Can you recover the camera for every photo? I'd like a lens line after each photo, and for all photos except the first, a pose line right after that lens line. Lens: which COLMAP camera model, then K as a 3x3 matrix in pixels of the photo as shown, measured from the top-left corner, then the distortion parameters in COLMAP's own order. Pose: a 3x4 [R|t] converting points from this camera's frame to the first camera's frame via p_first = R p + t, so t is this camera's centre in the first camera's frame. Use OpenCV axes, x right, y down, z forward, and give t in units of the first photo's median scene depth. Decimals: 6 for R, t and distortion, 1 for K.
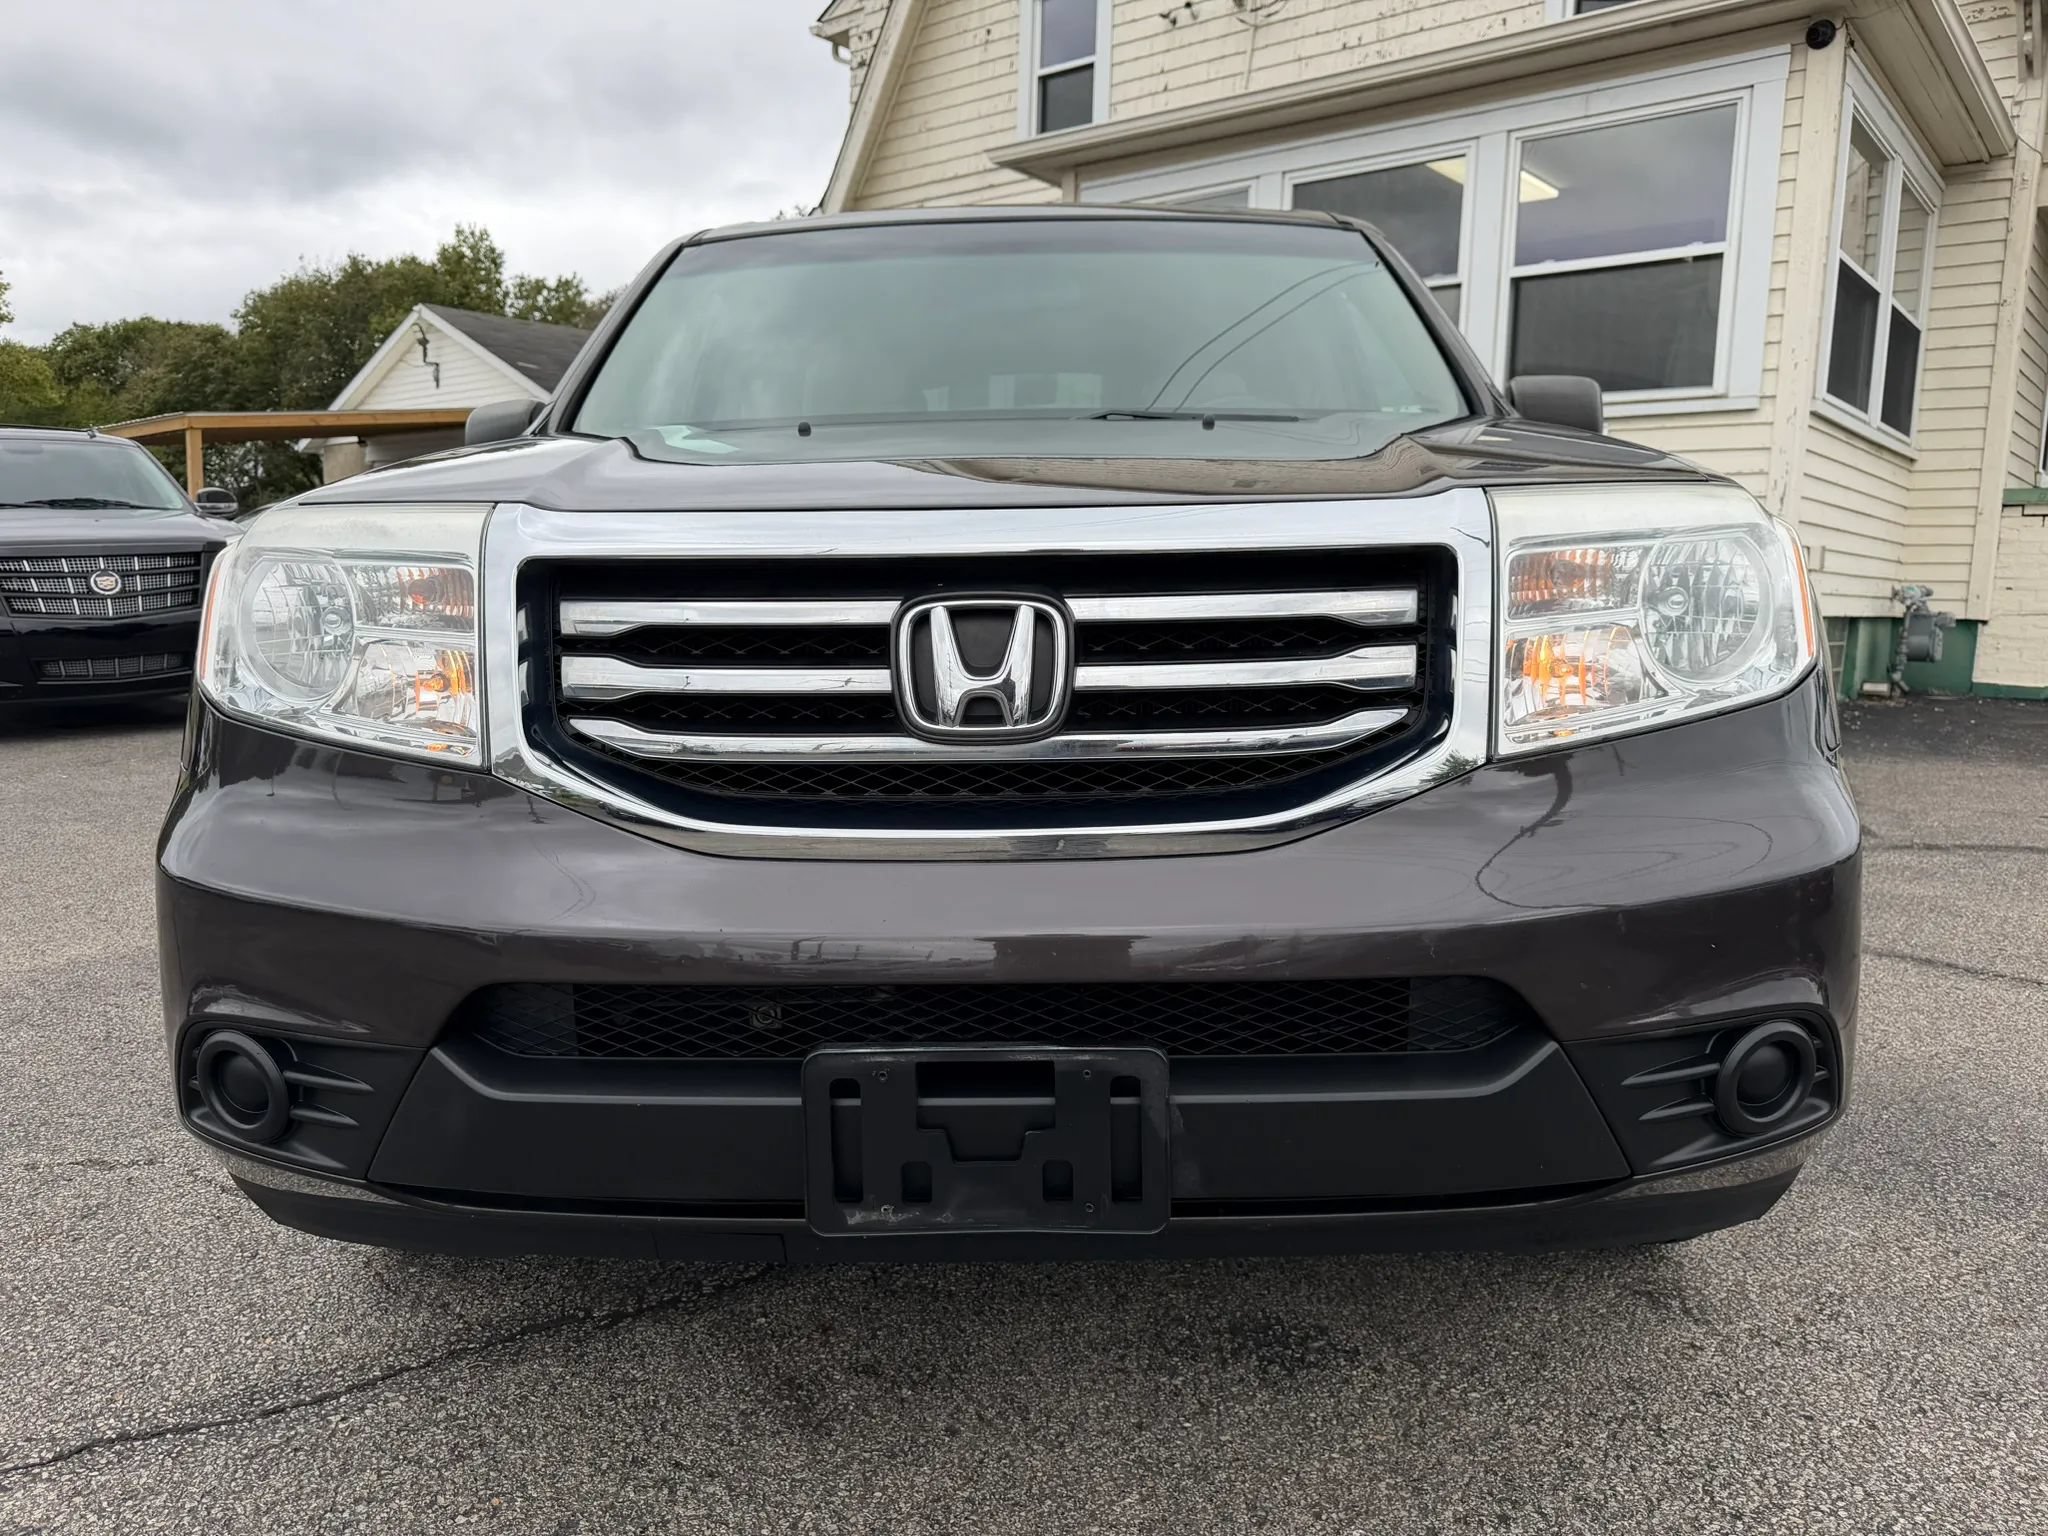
lens RADIAL K [[1464.5, 0, 1019.5], [0, 1464.5, 770.2], [0, 0, 1]] dist [-0.001448, -0.003010]
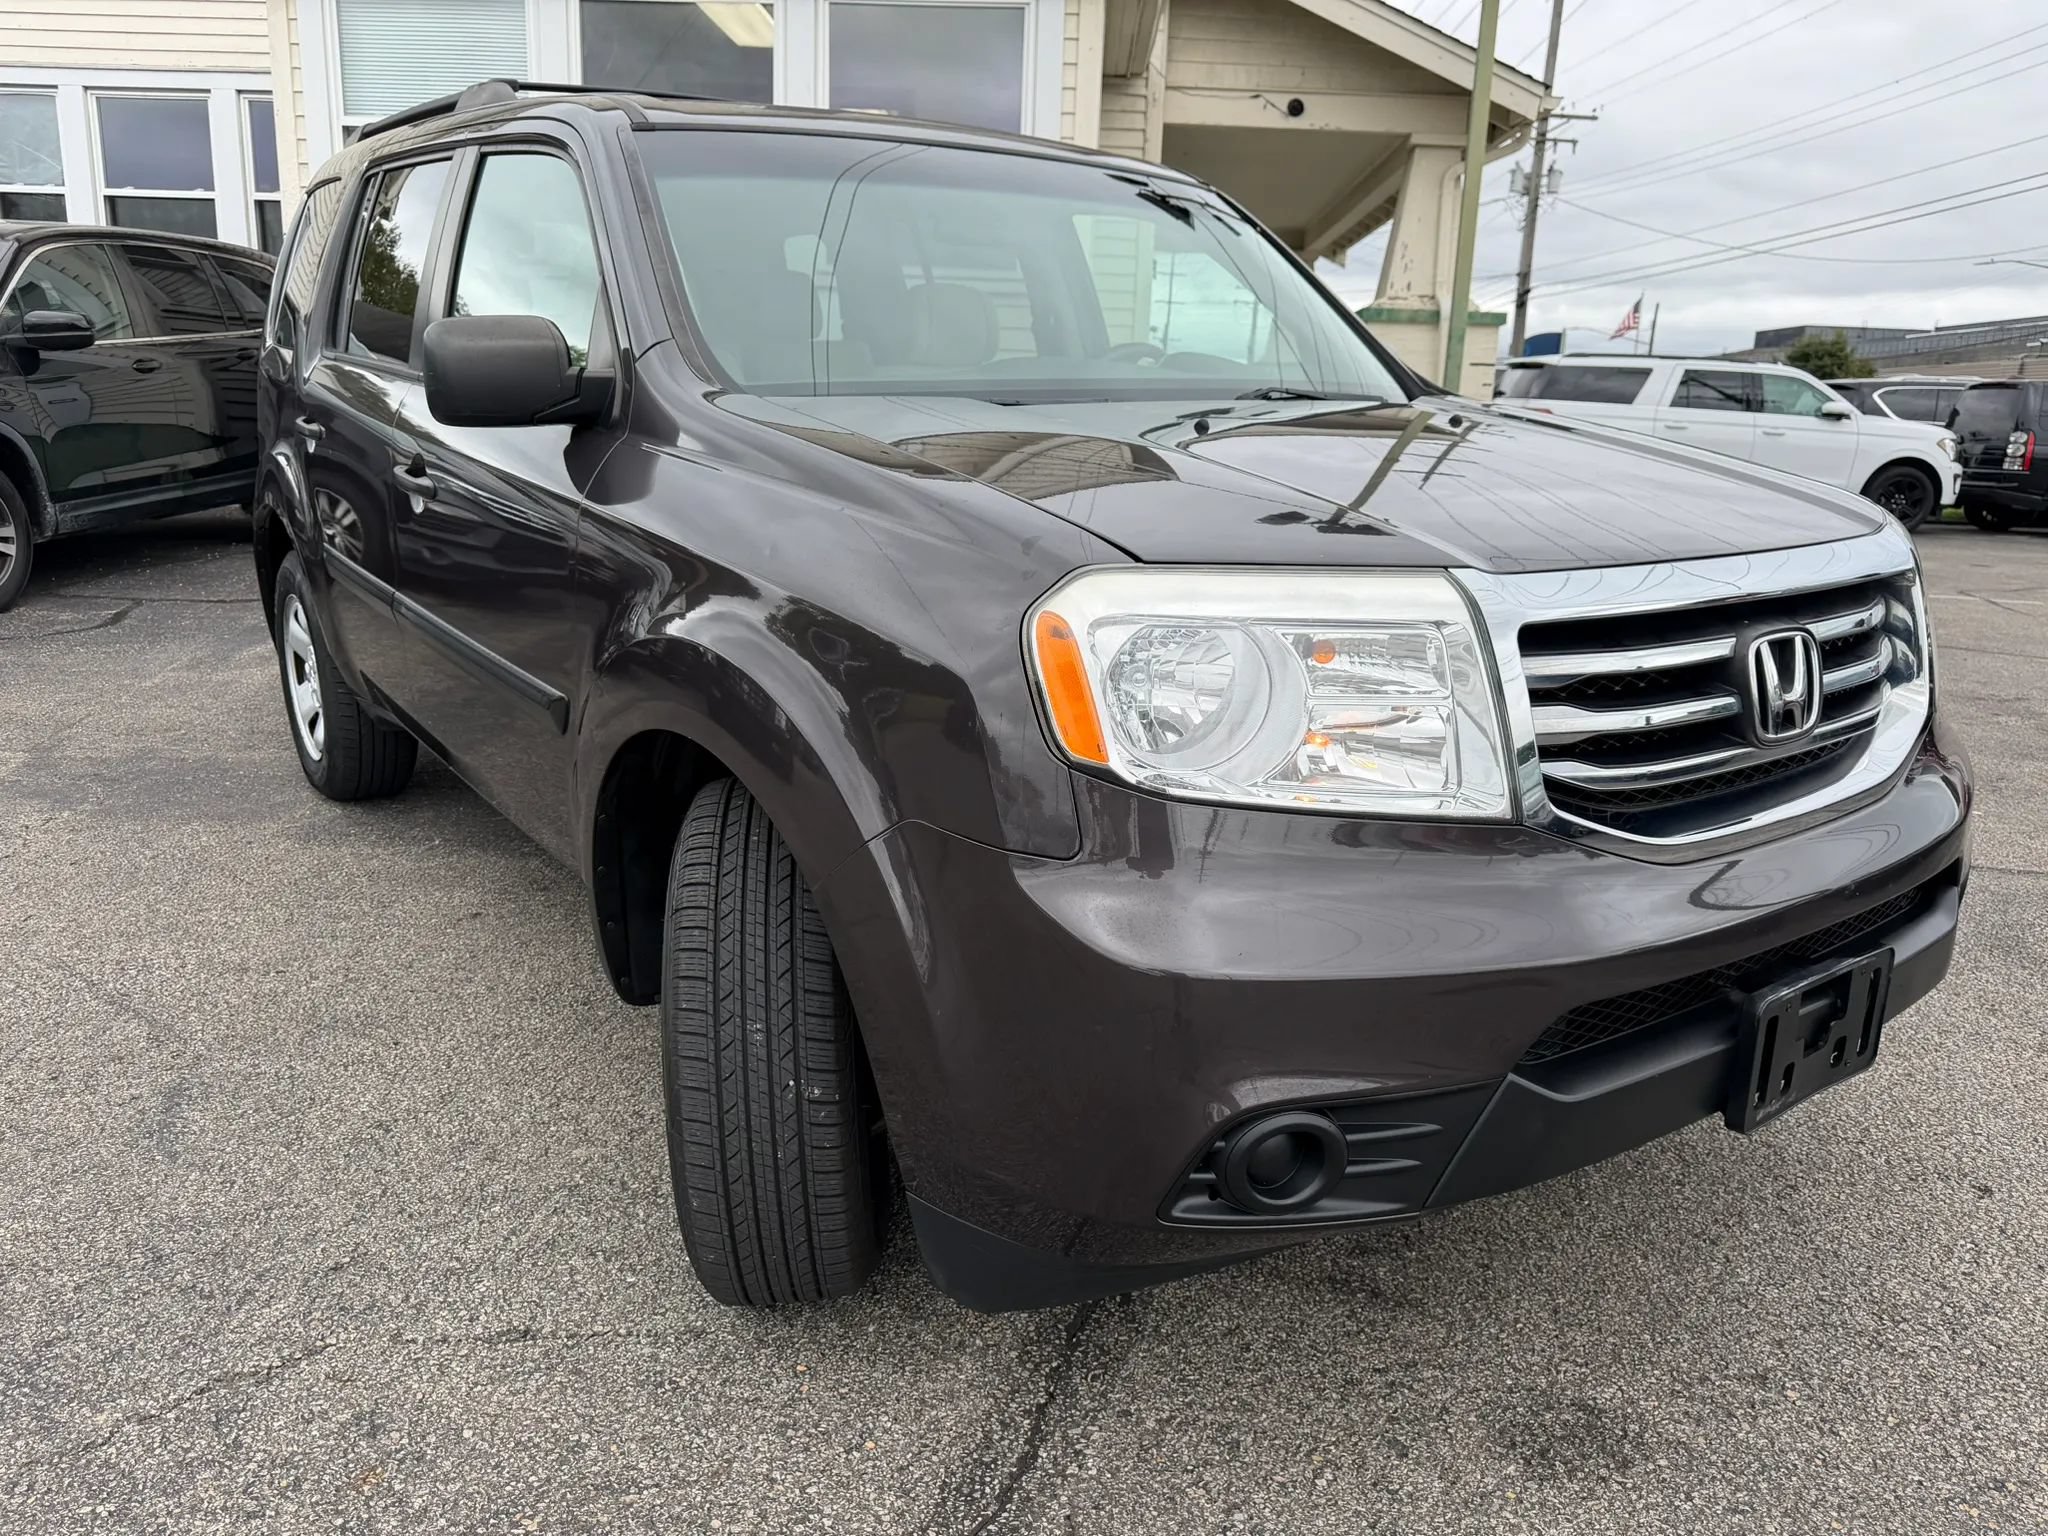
lens RADIAL K [[1467.2, 0, 1016.6], [0, 1467.2, 772.2], [0, 0, 1]] dist [-0.004135, -0.001140]
pose [[0.786646, -0.137682, 0.601856, -0.992292], [0.058937, 0.987112, 0.148782, -0.167090], [-0.614584, -0.081567, 0.784623, 0.279324]]
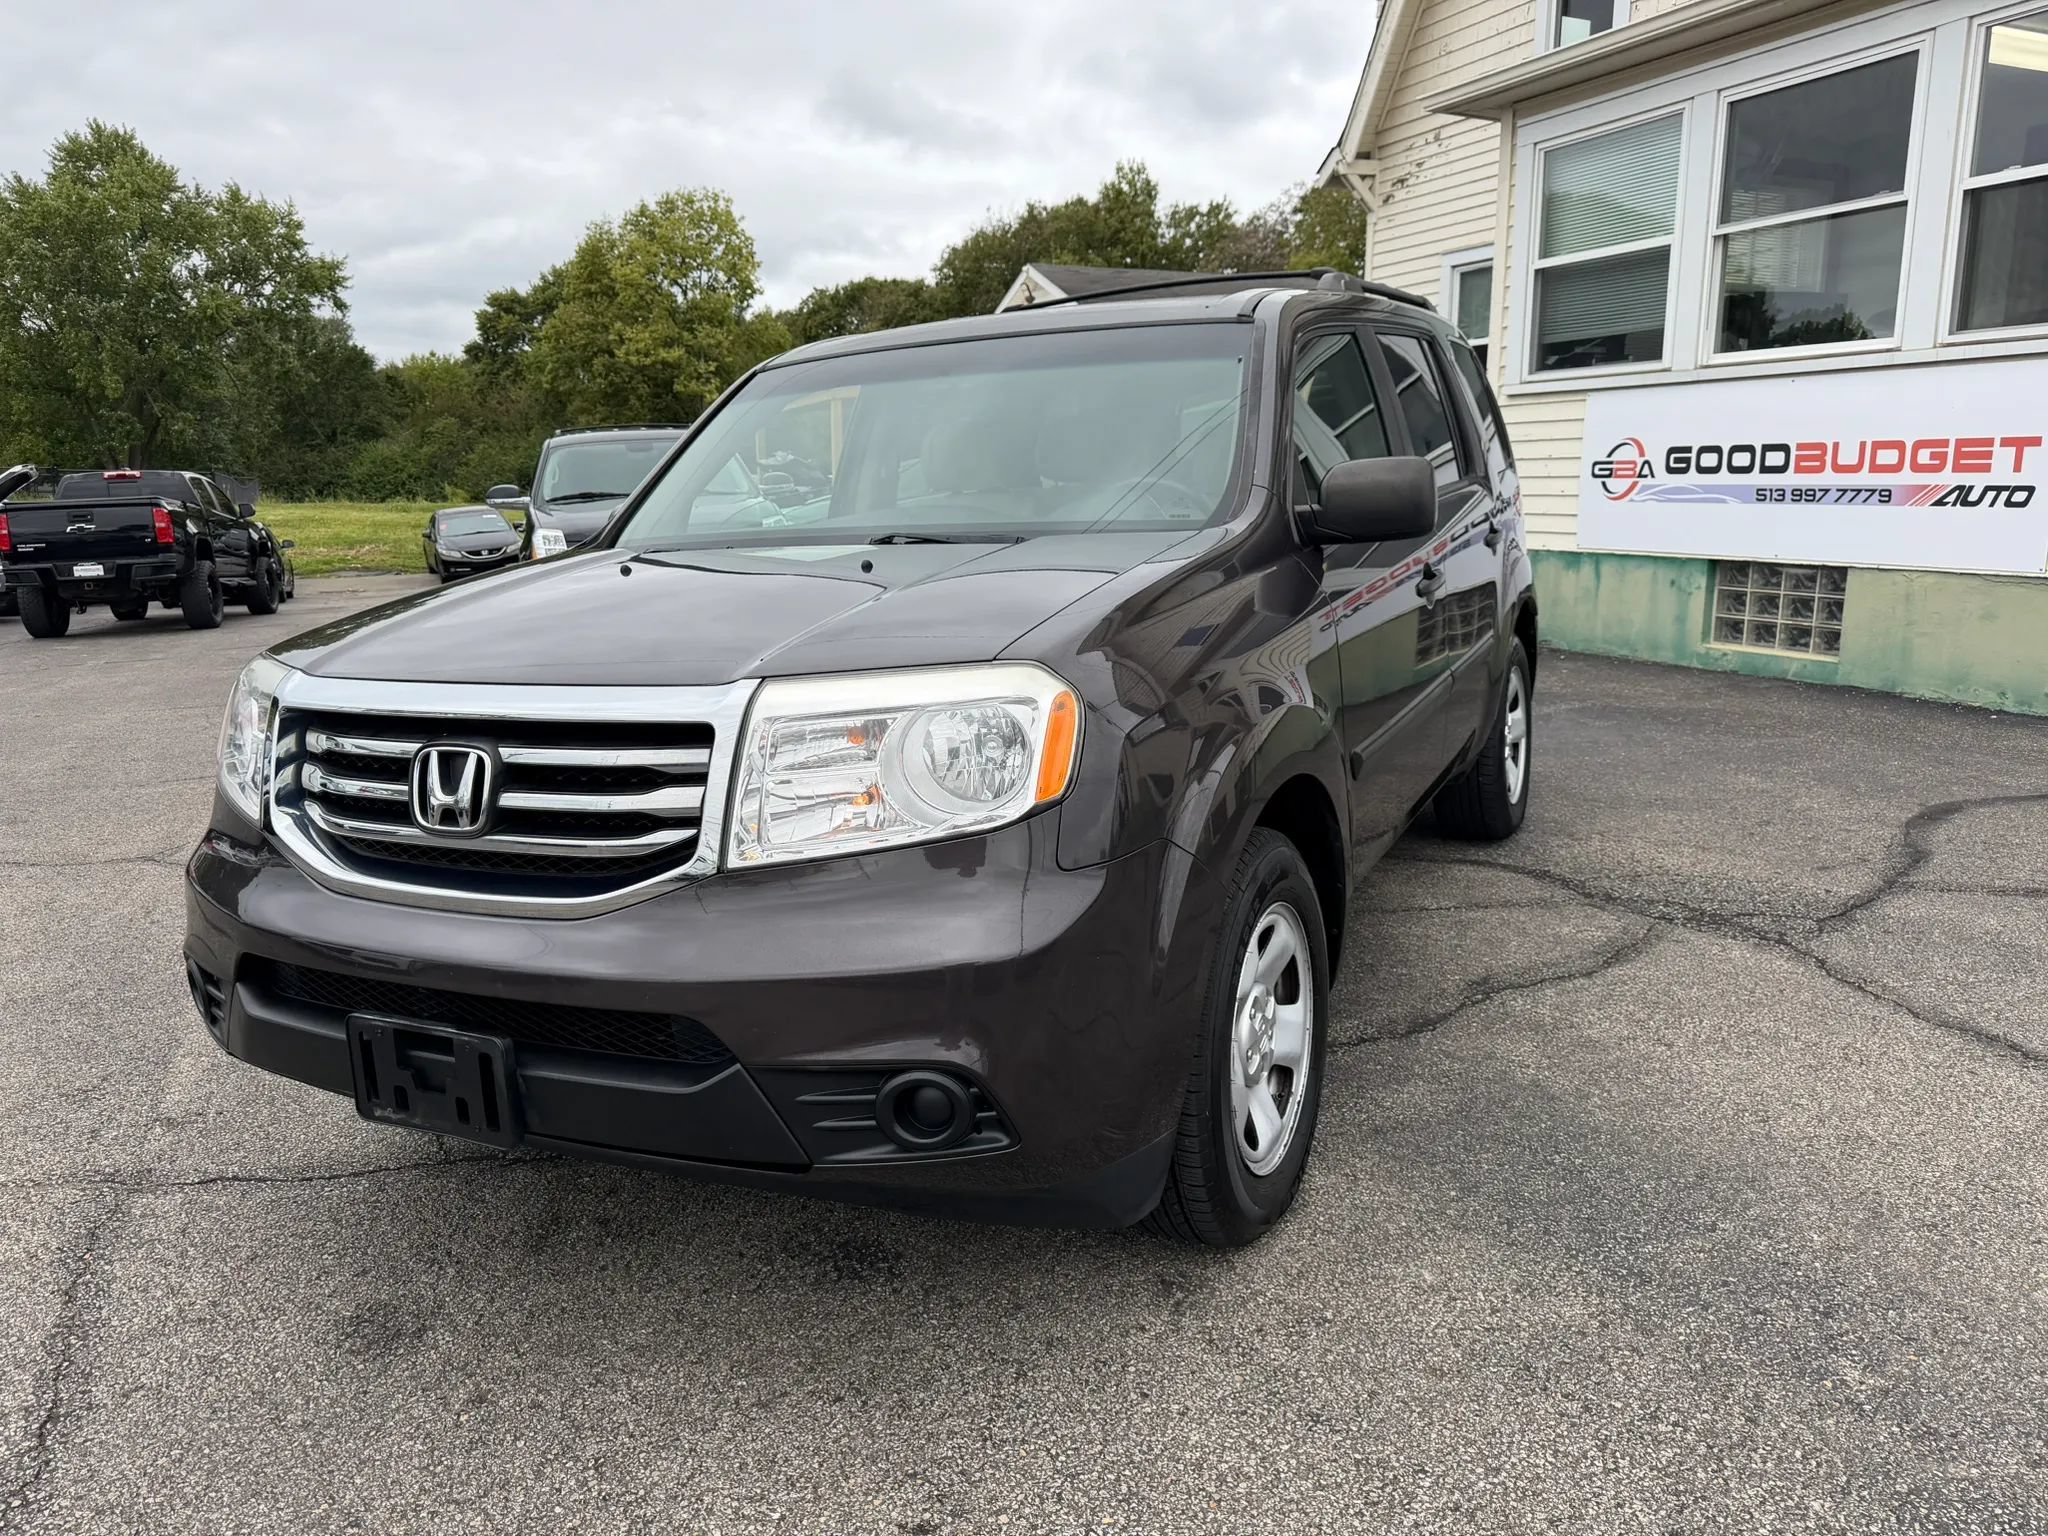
lens RADIAL K [[1455.5, 0, 1021.8], [0, 1455.5, 764.3], [0, 0, 1]] dist [0.022436, -0.039894]
pose [[0.902885, 0.052164, -0.426706, 0.890295], [-0.026996, 0.997531, 0.064824, -0.158938], [0.429034, -0.047009, 0.902064, -0.128960]]
